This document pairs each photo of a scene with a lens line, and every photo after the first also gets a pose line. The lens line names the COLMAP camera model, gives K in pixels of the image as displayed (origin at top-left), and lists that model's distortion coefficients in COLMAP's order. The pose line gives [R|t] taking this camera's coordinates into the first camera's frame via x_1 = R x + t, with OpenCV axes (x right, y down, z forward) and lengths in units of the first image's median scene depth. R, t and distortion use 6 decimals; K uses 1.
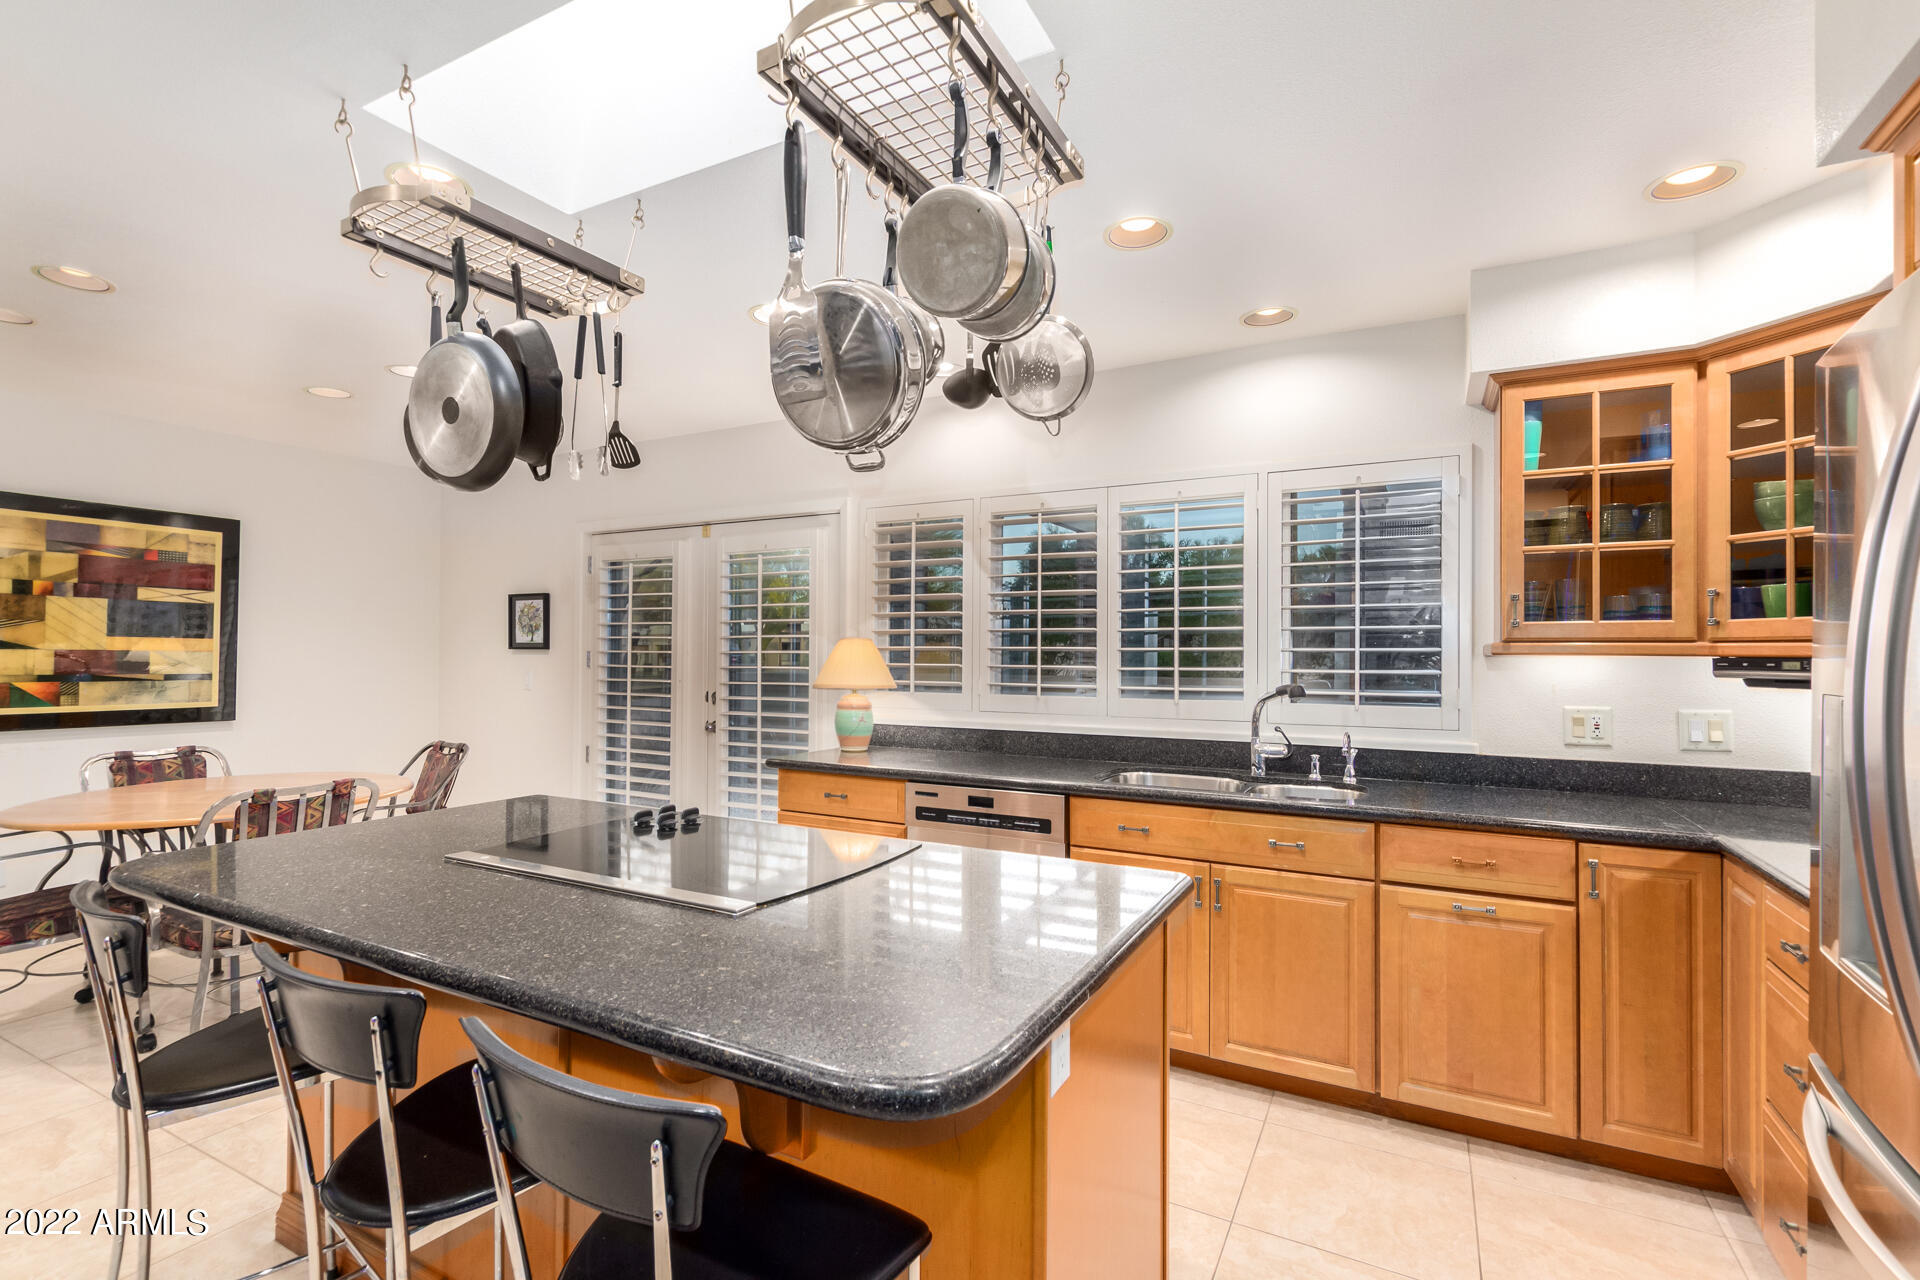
lens RADIAL K [[913.4, 0, 954.0], [0, 913.4, 641.7], [0, 0, 1]] dist [0.005704, -0.002068]
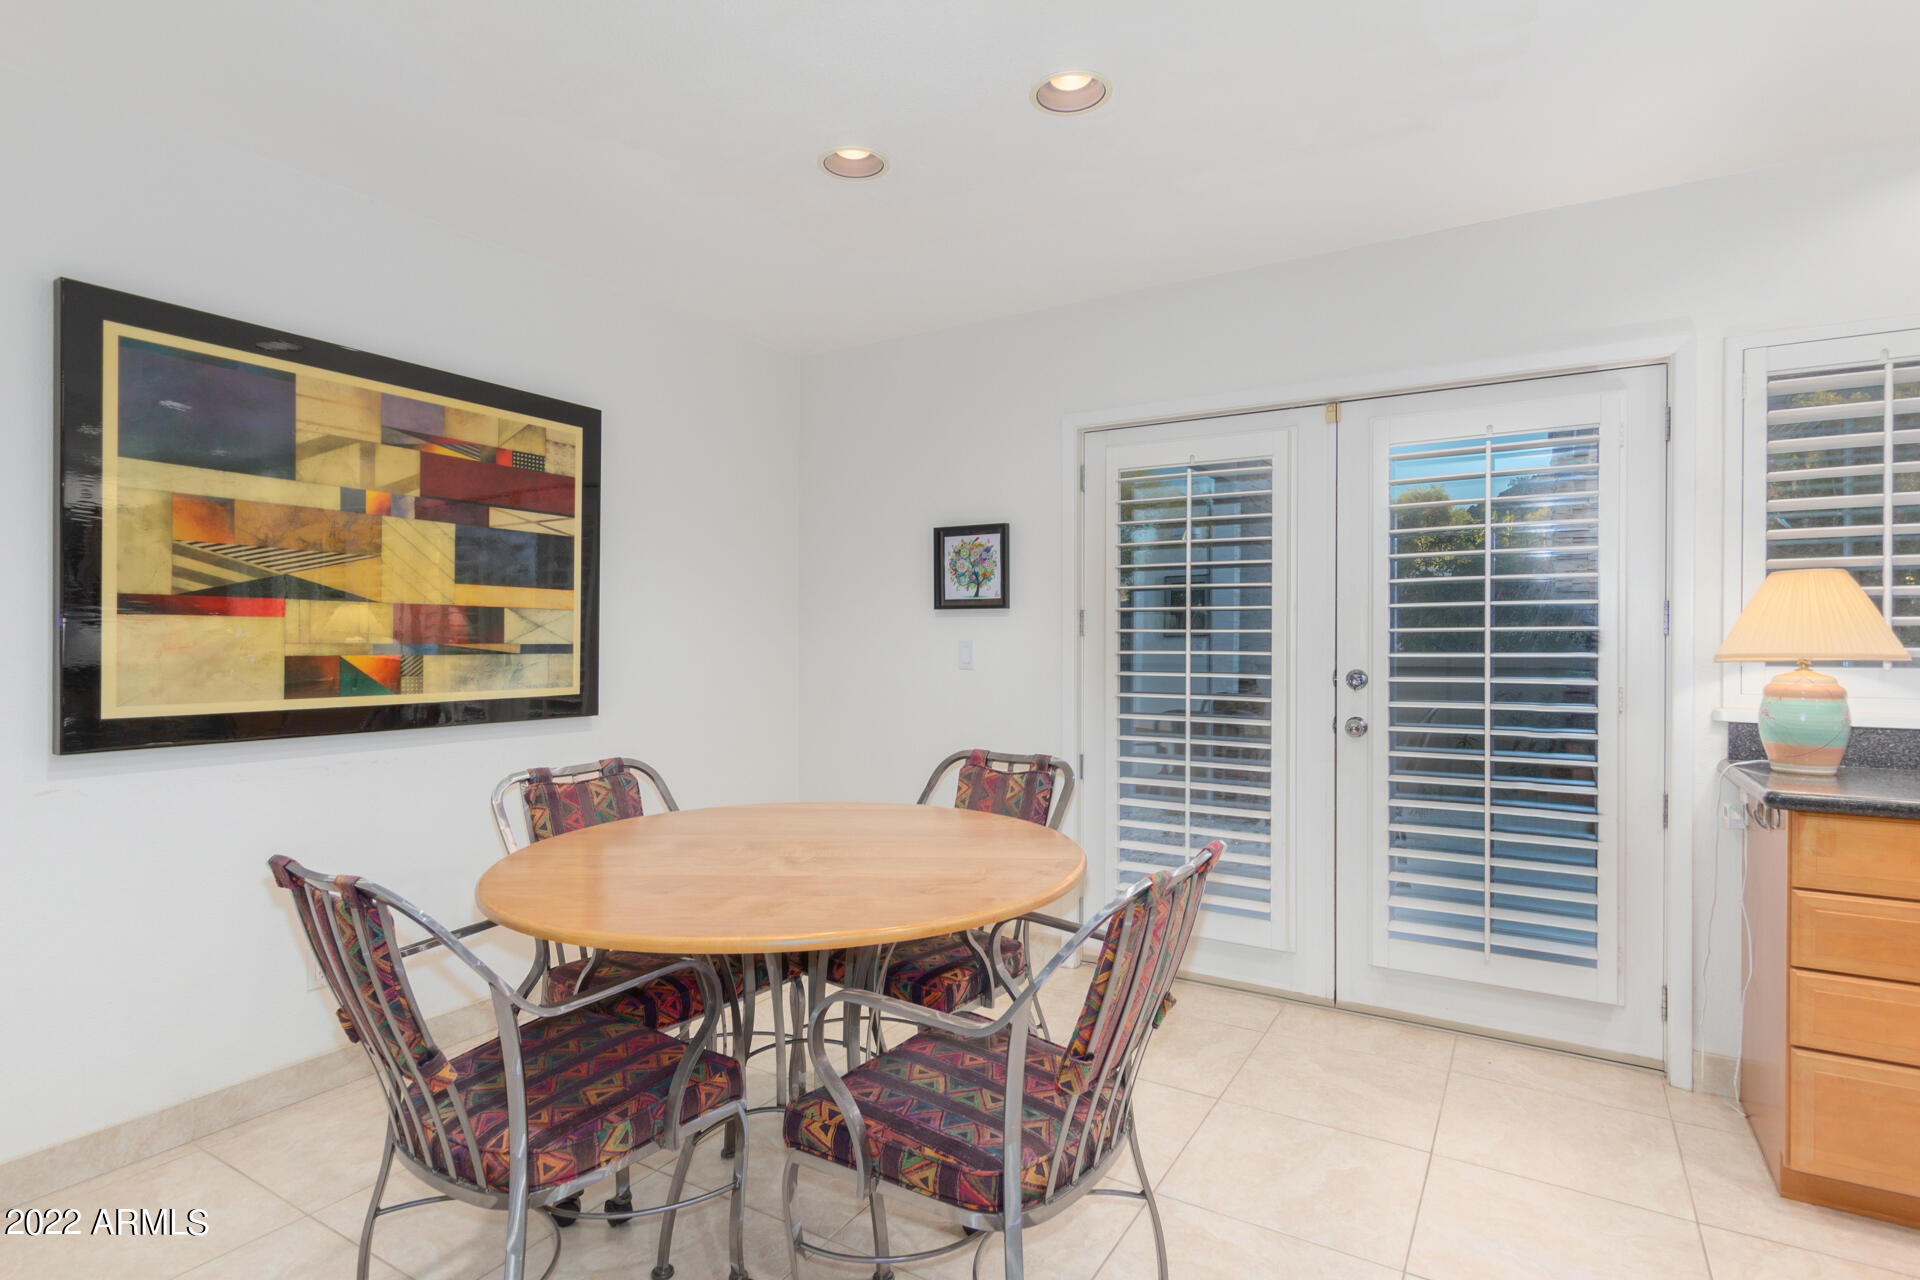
lens RADIAL K [[994.3, 0, 952.8], [0, 994.3, 642.6], [0, 0, 1]] dist [0.001326, -0.000017]
pose [[0.998041, -0.003187, -0.062484, -0.521623], [0.004513, 0.999767, 0.021093, 0.021572], [0.062402, -0.021333, 0.997823, 0.323838]]
